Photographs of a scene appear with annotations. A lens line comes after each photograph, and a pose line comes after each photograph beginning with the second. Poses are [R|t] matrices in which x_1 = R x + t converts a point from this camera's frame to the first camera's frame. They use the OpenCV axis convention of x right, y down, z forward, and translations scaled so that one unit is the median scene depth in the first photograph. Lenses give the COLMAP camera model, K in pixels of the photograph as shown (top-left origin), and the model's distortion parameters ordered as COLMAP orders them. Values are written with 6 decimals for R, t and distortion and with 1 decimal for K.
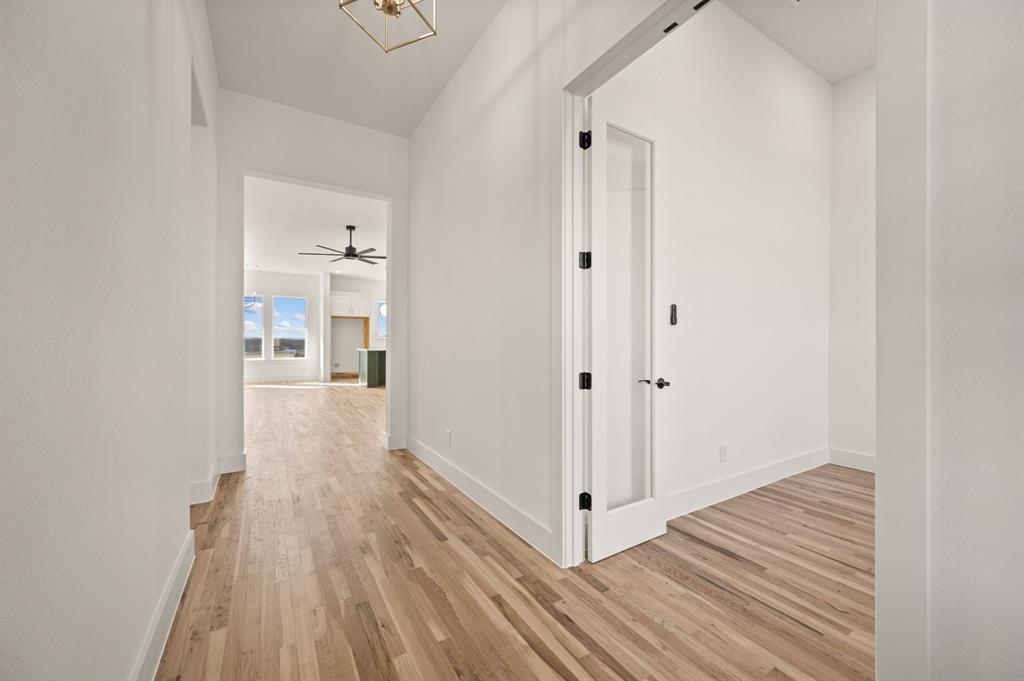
lens RADIAL K [[401.3, 0, 515.4], [0, 401.3, 342.7], [0, 0, 1]] dist [-0.000831, -0.000103]
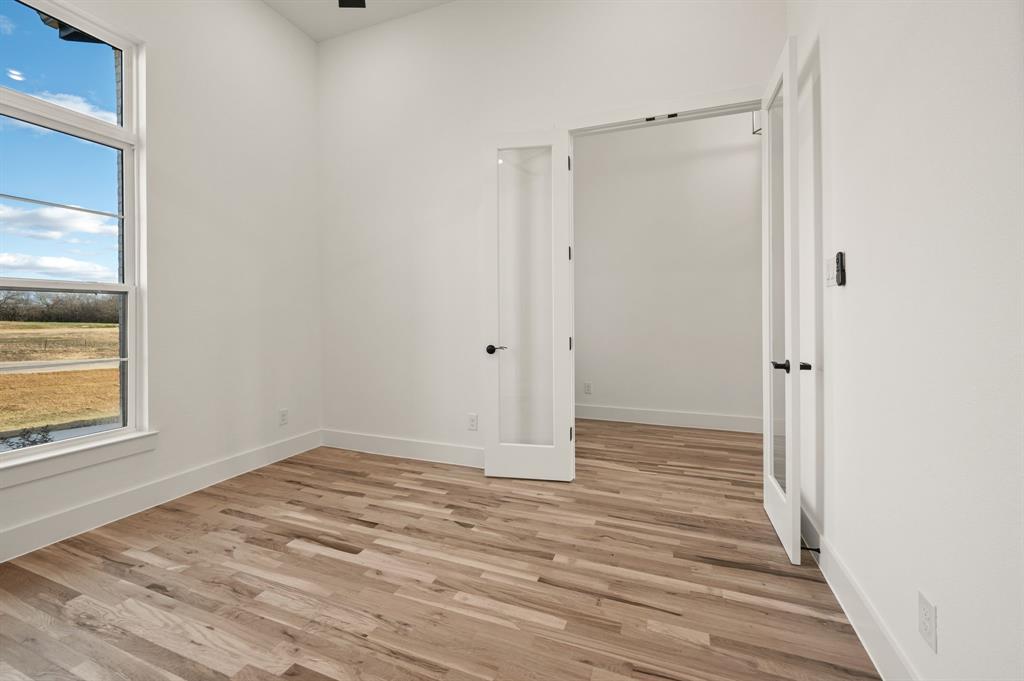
lens RADIAL K [[425.5, 0, 516.4], [0, 425.5, 327.2], [0, 0, 1]] dist [-0.000574, -0.000246]
pose [[-0.796676, 0.017328, -0.604158, 1.317936], [-0.000154, 0.999583, 0.028873, -0.000421], [0.604406, 0.023096, -0.796341, 1.358910]]
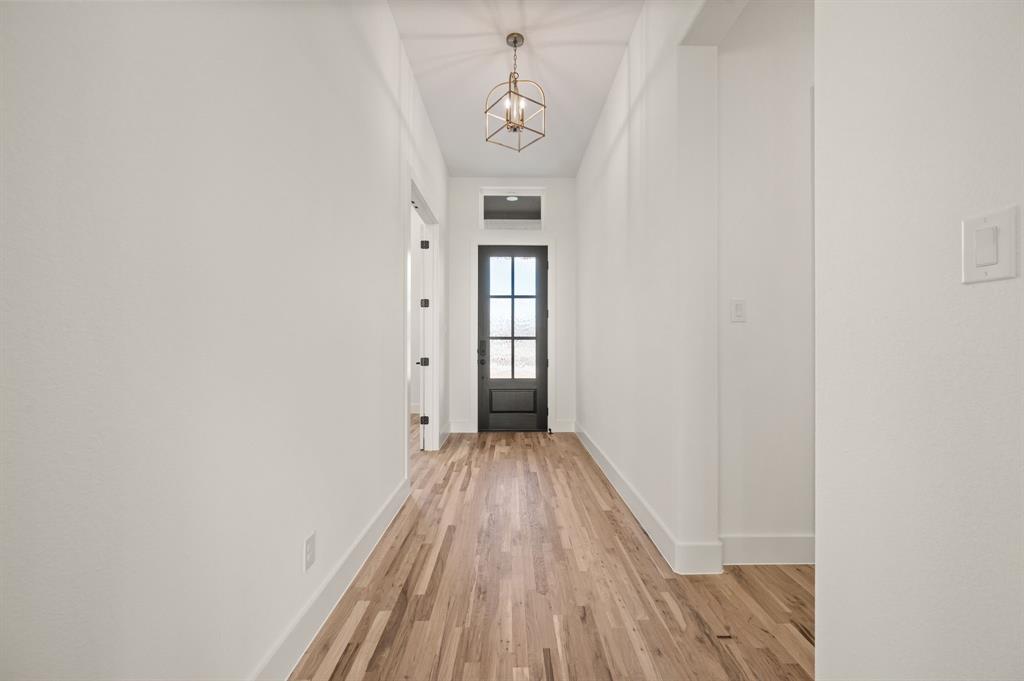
lens RADIAL K [[401.3, 0, 515.4], [0, 401.3, 342.7], [0, 0, 1]] dist [-0.000831, -0.000103]
pose [[-0.856191, -0.002082, 0.516654, -0.881862], [0.000025, 0.999992, 0.004070, -0.011926], [-0.516659, 0.003498, -0.856184, 1.829118]]
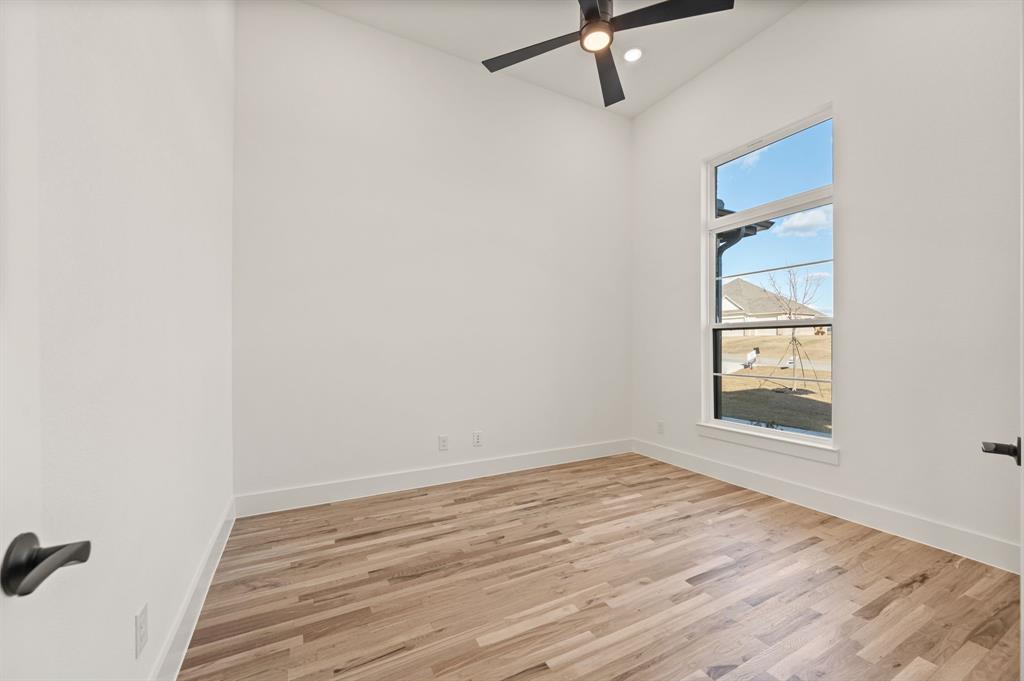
lens RADIAL K [[401.3, 0, 515.4], [0, 401.3, 342.7], [0, 0, 1]] dist [-0.000831, -0.000103]
pose [[0.065203, 0.001919, 0.997870, 0.185217], [0.004709, 0.999986, -0.002230, -0.007254], [-0.997861, 0.004845, 0.065193, 0.767359]]
